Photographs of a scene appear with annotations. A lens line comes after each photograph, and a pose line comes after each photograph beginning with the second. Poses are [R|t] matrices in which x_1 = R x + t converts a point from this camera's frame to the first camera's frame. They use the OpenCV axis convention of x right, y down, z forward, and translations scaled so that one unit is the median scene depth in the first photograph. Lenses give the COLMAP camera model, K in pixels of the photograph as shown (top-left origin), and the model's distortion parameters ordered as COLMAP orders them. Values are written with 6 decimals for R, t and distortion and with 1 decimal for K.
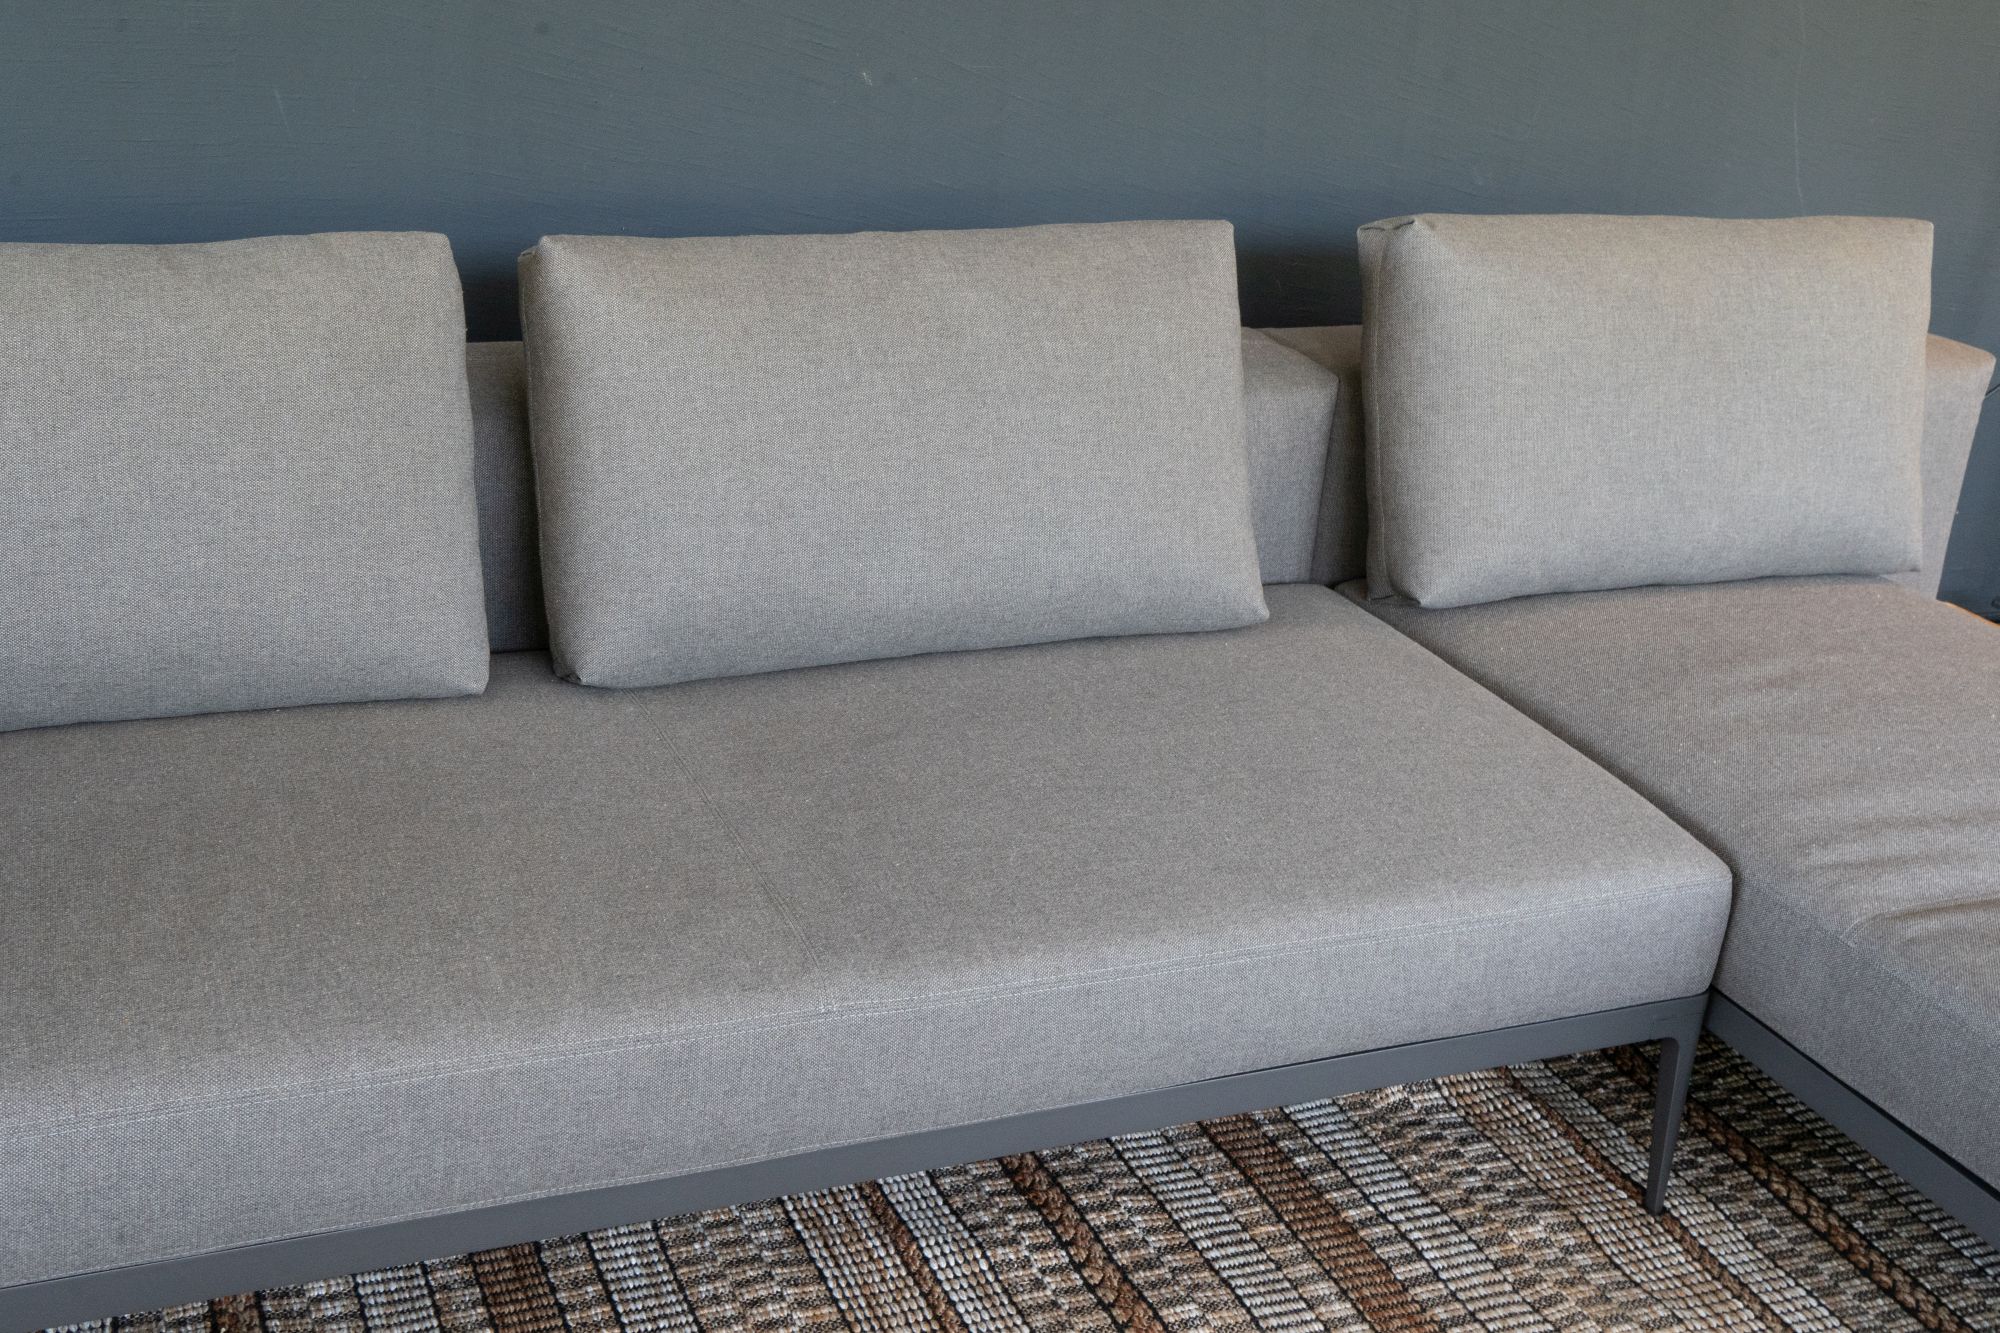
lens RADIAL K [[2297.0, 0, 1000.4], [0, 2297.0, 665.6], [0, 0, 1]] dist [-0.000173, 0.000000]
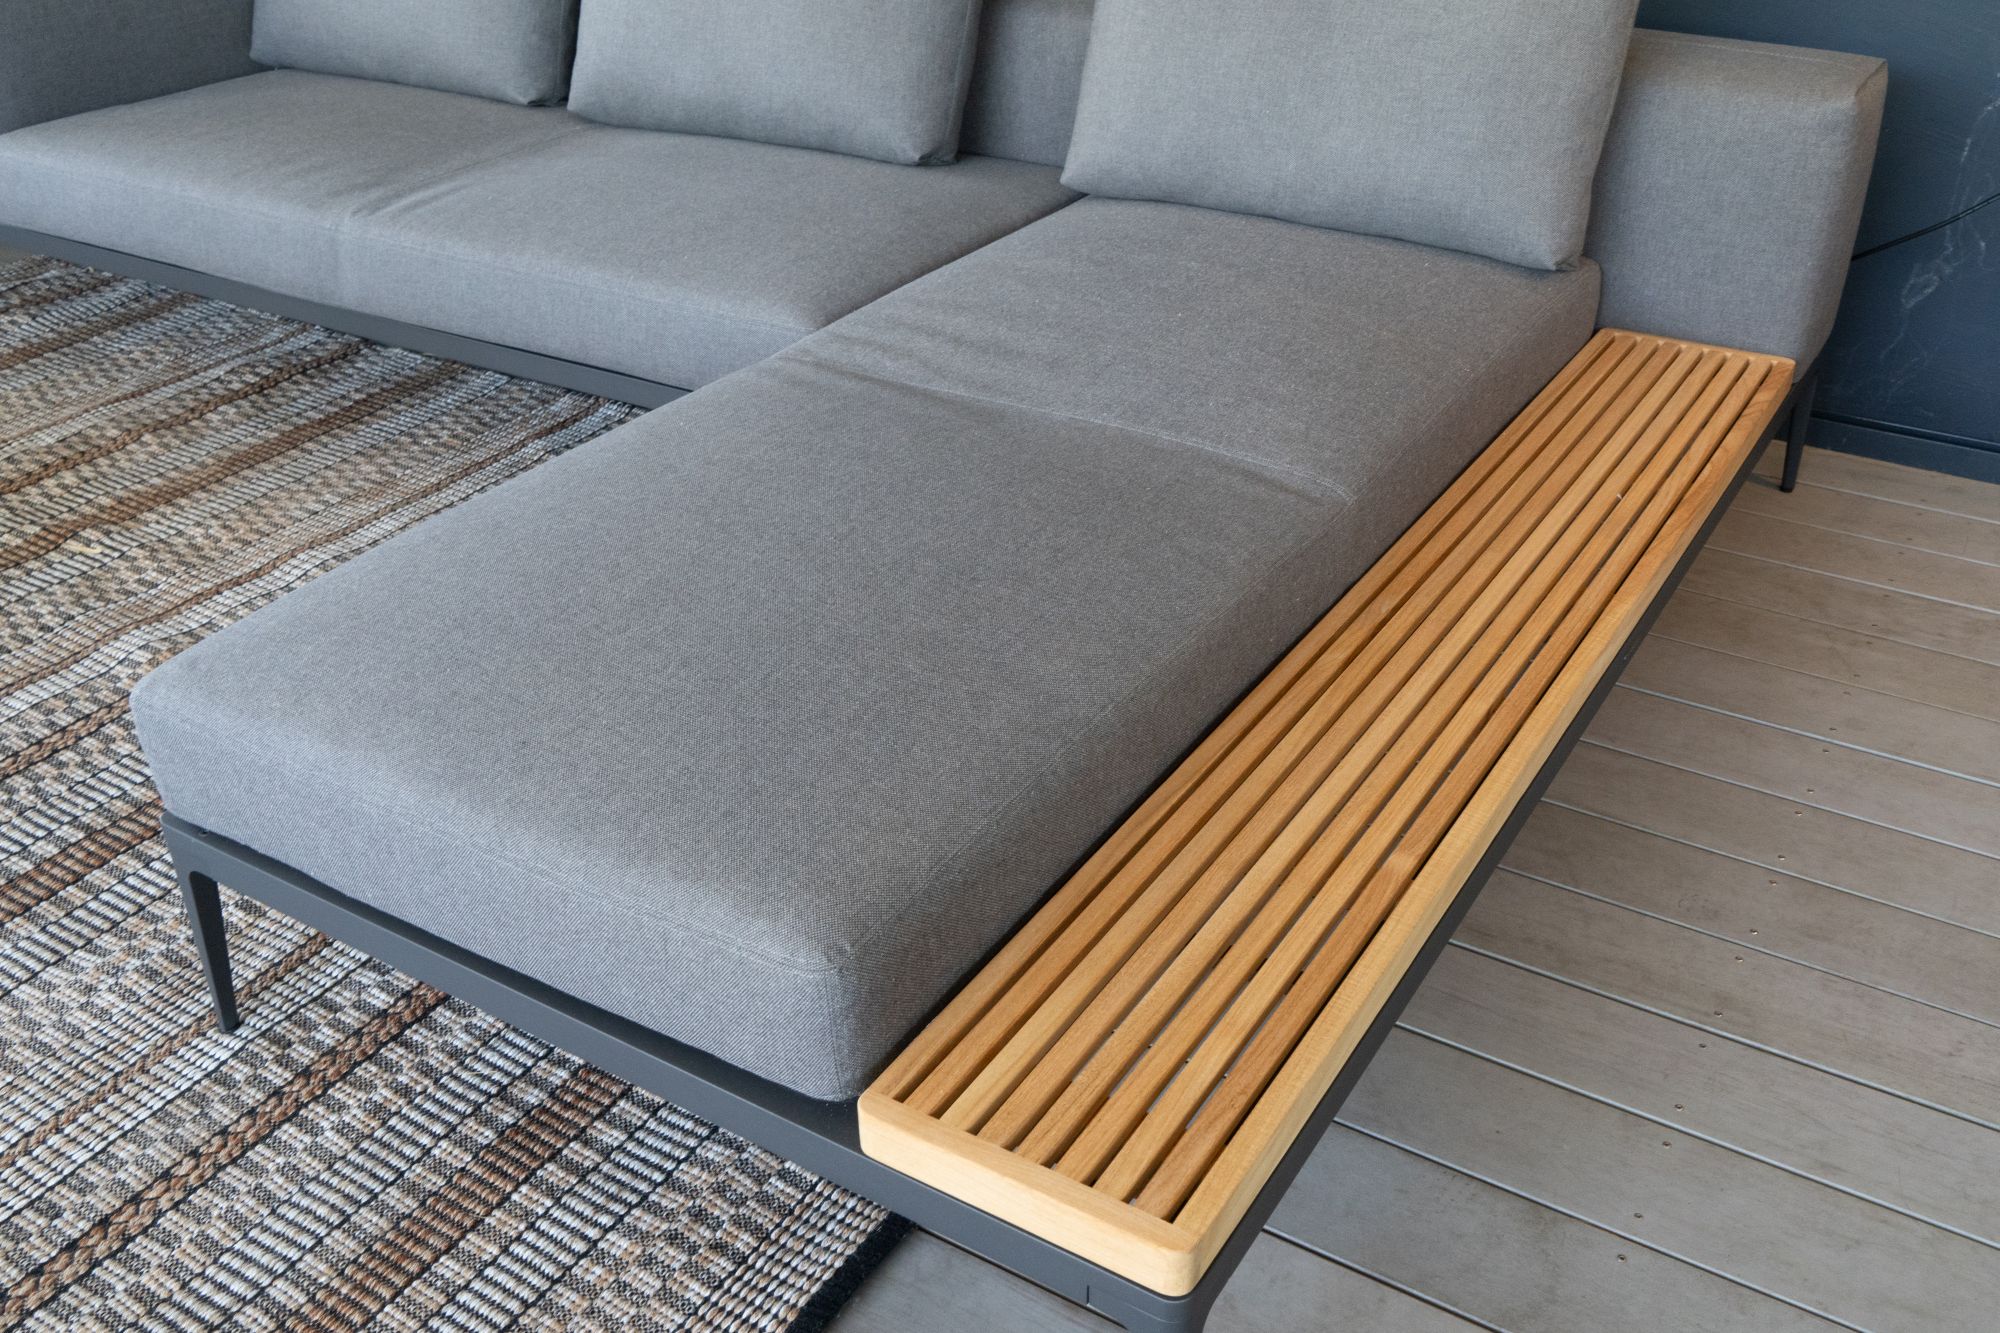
lens RADIAL K [[1841.4, 0, 1006.6], [0, 1841.4, 660.8], [0, 0, 1]] dist [0.004540, 0.000000]
pose [[0.570400, 0.338913, -0.748186, 1.135241], [-0.249710, 0.939340, 0.235128, -0.011064], [0.782489, 0.052712, 0.620429, 0.366522]]
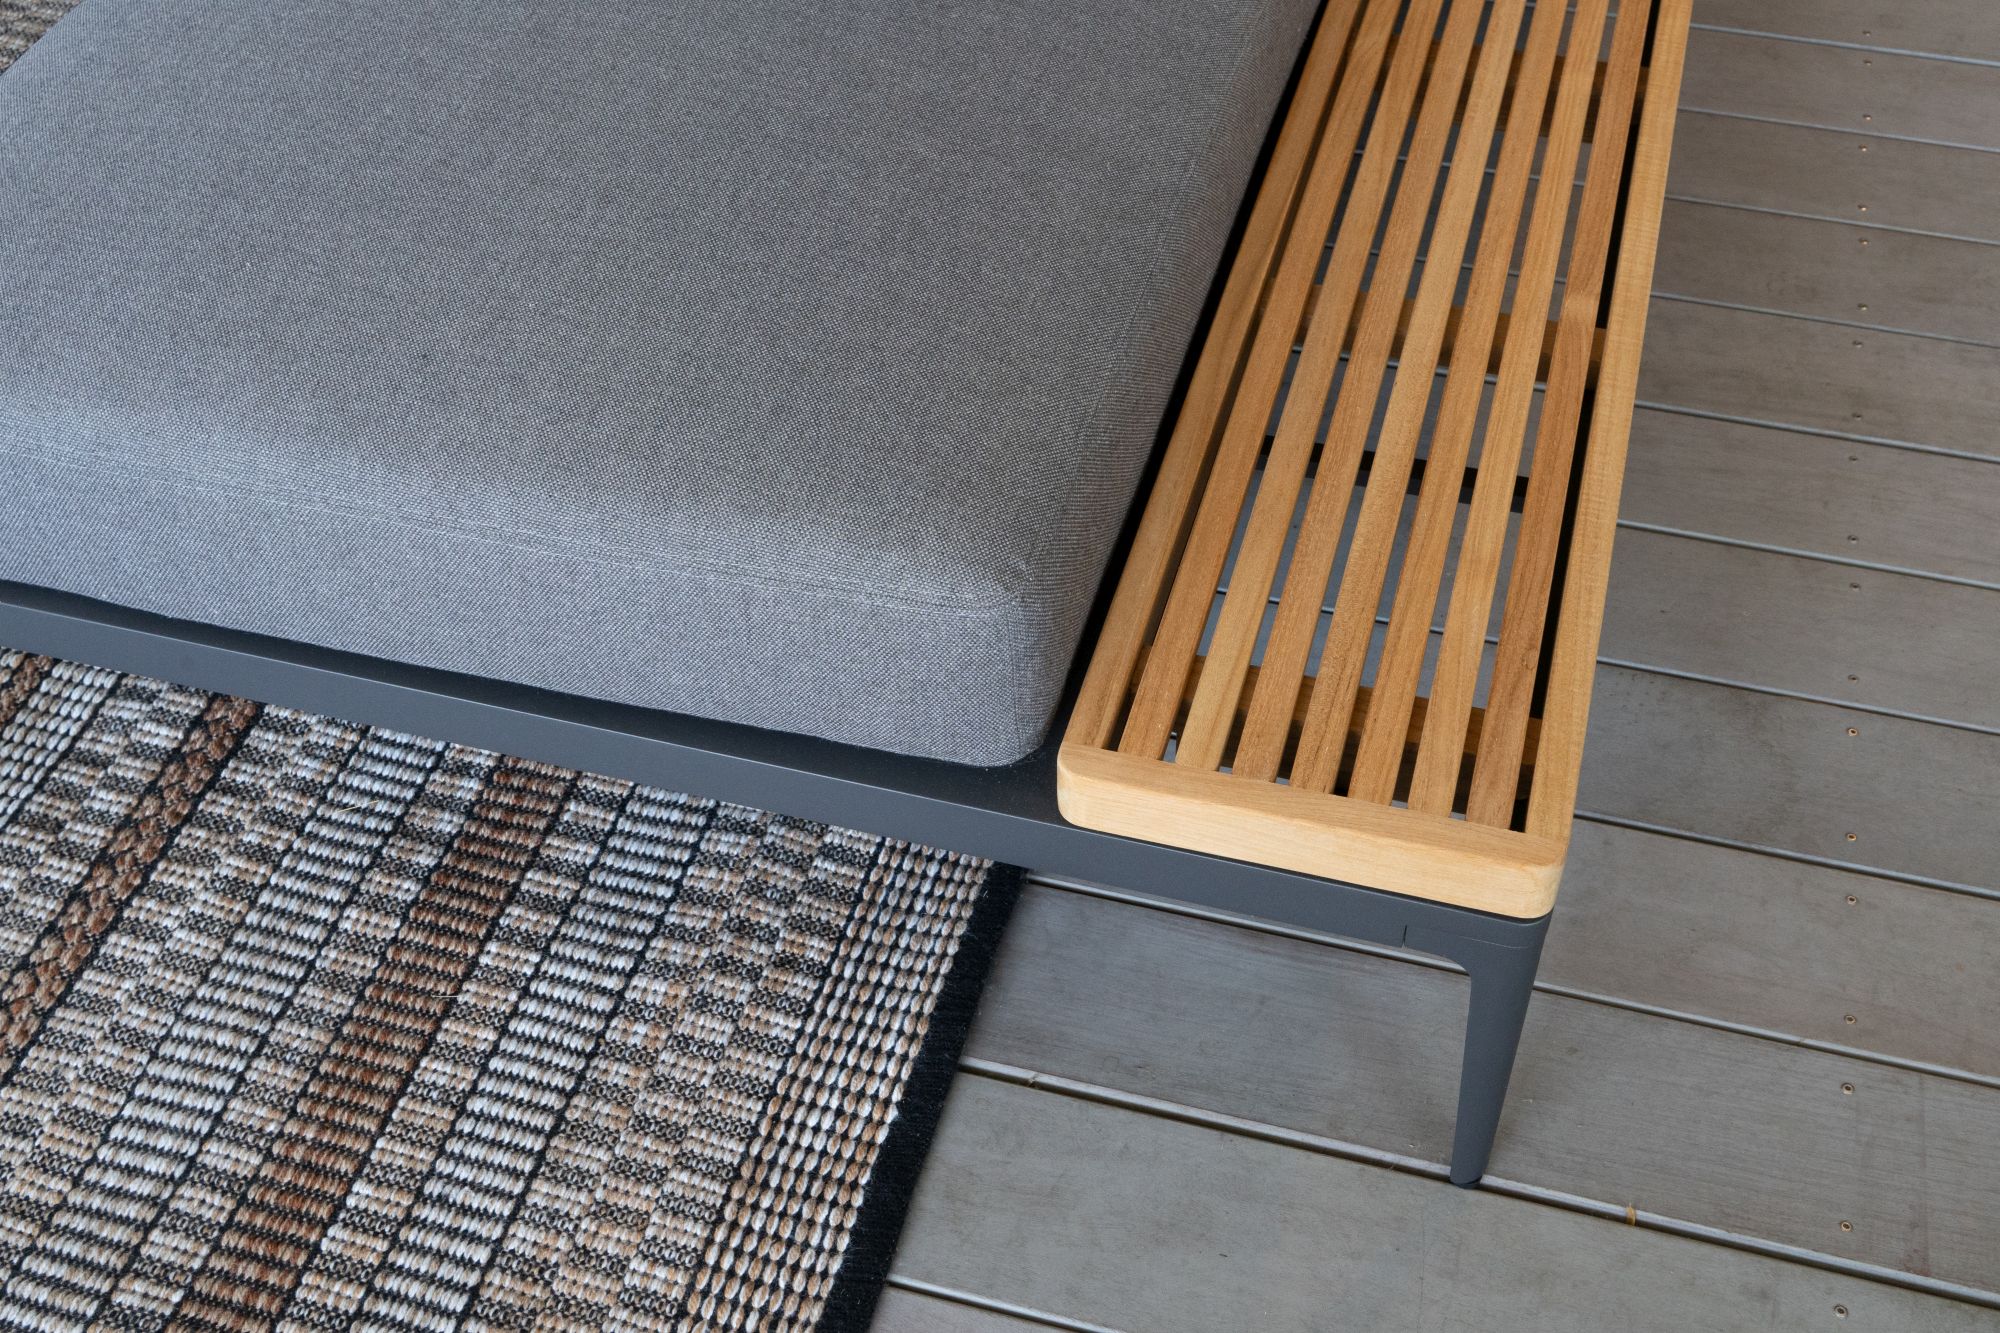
lens RADIAL K [[2300.3, 0, 1010.1], [0, 2300.3, 652.1], [0, 0, 1]] dist [0.012855, 0.000000]
pose [[0.773202, 0.385191, -0.503772, 0.987297], [-0.160983, 0.887592, 0.431585, 0.011669], [0.613387, -0.252603, 0.748297, 0.298584]]
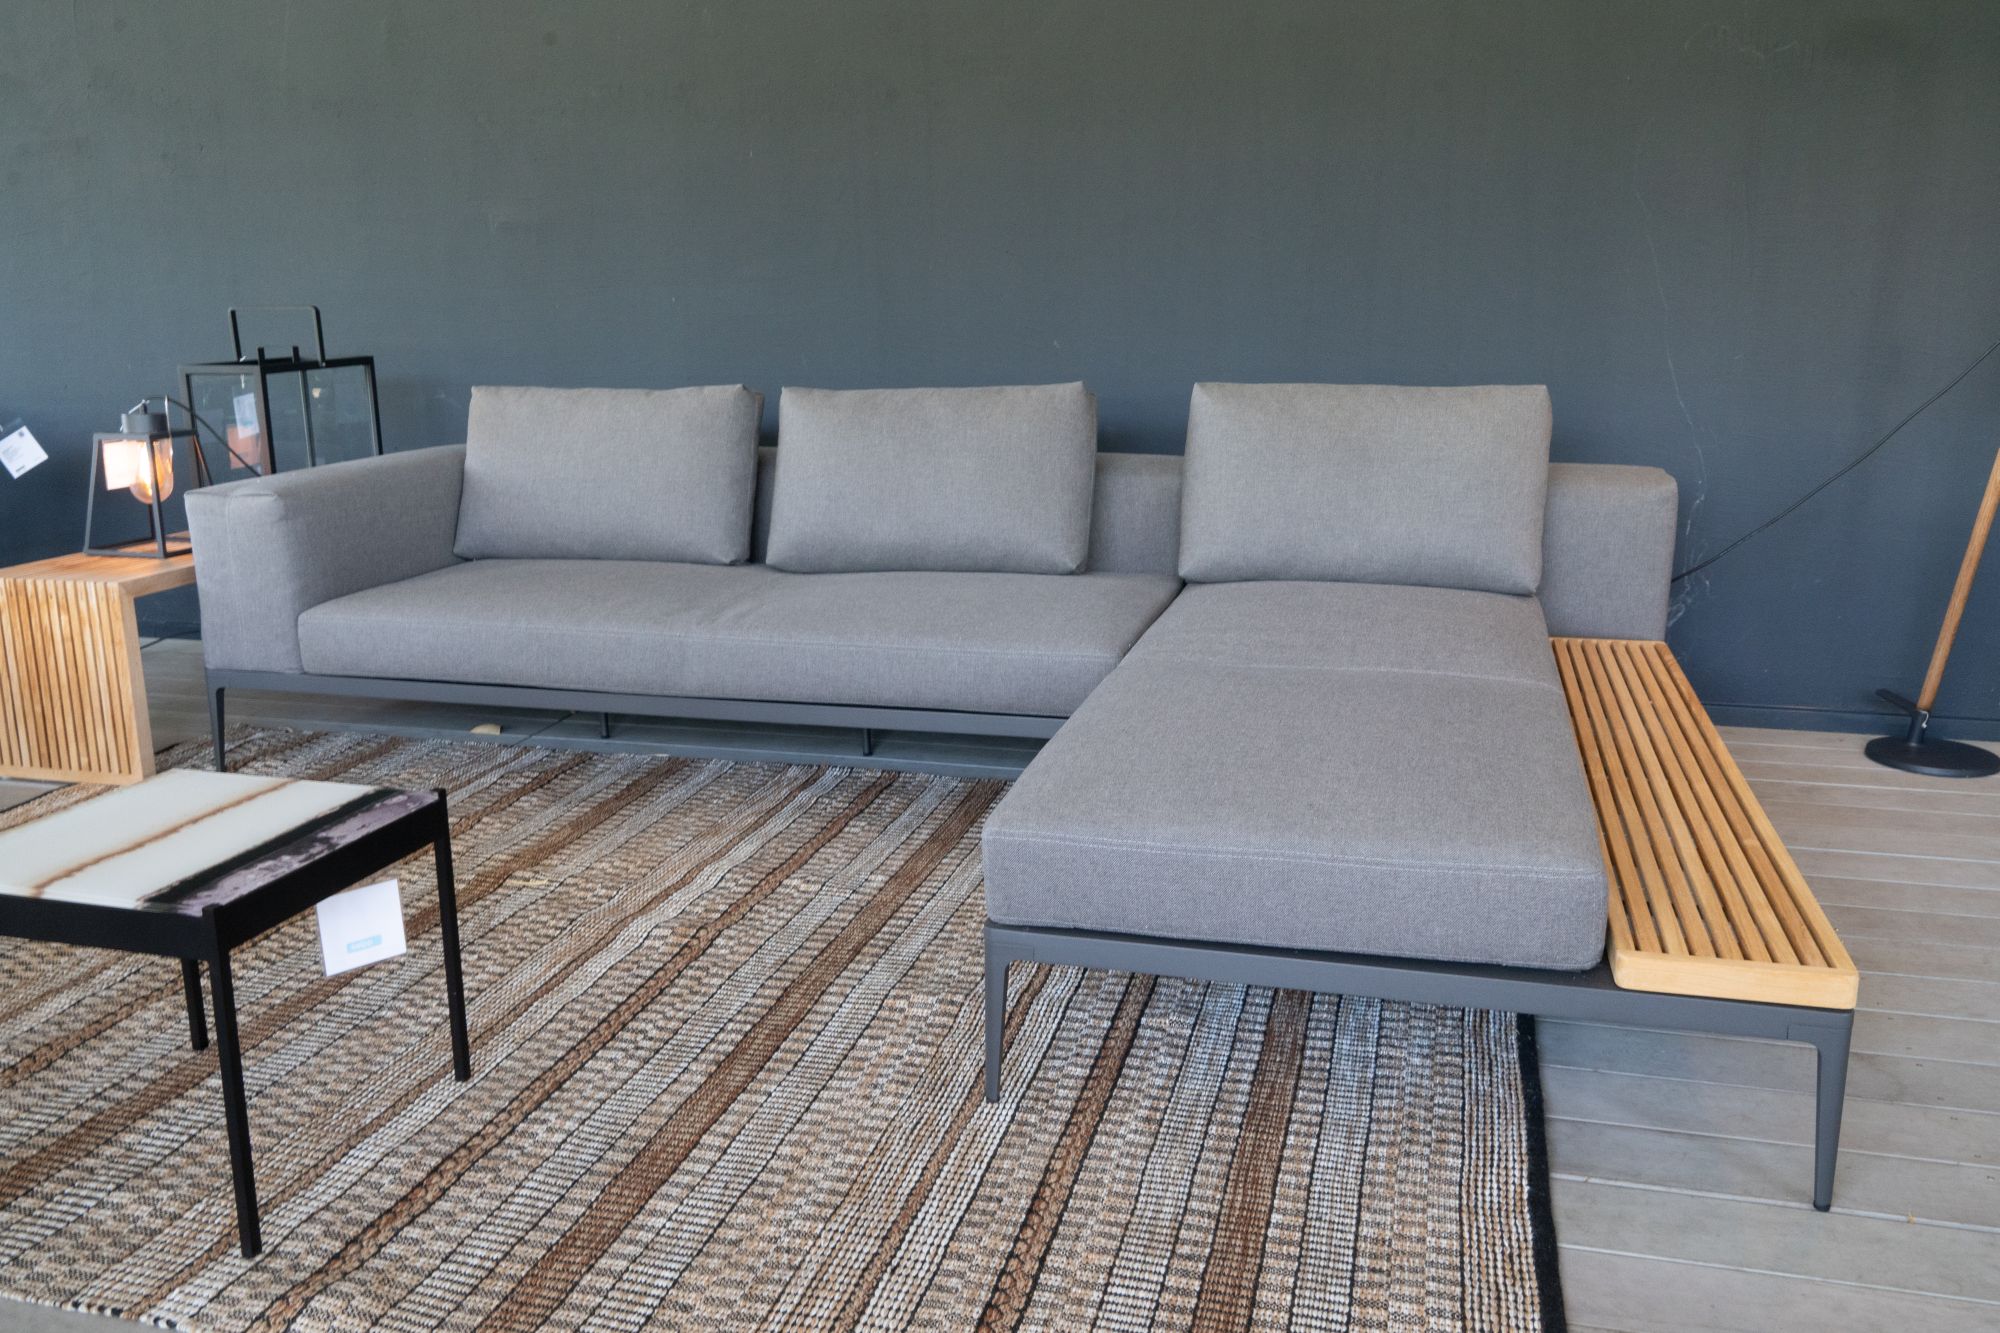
lens RADIAL K [[1638.0, 0, 1003.7], [0, 1638.0, 654.7], [0, 0, 1]] dist [-0.002341, -0.012468]
pose [[0.782775, 0.053152, -0.620031, 1.007719], [-0.159370, 0.980241, -0.117170, 0.243925], [0.601552, 0.190532, 0.775779, -0.162389]]
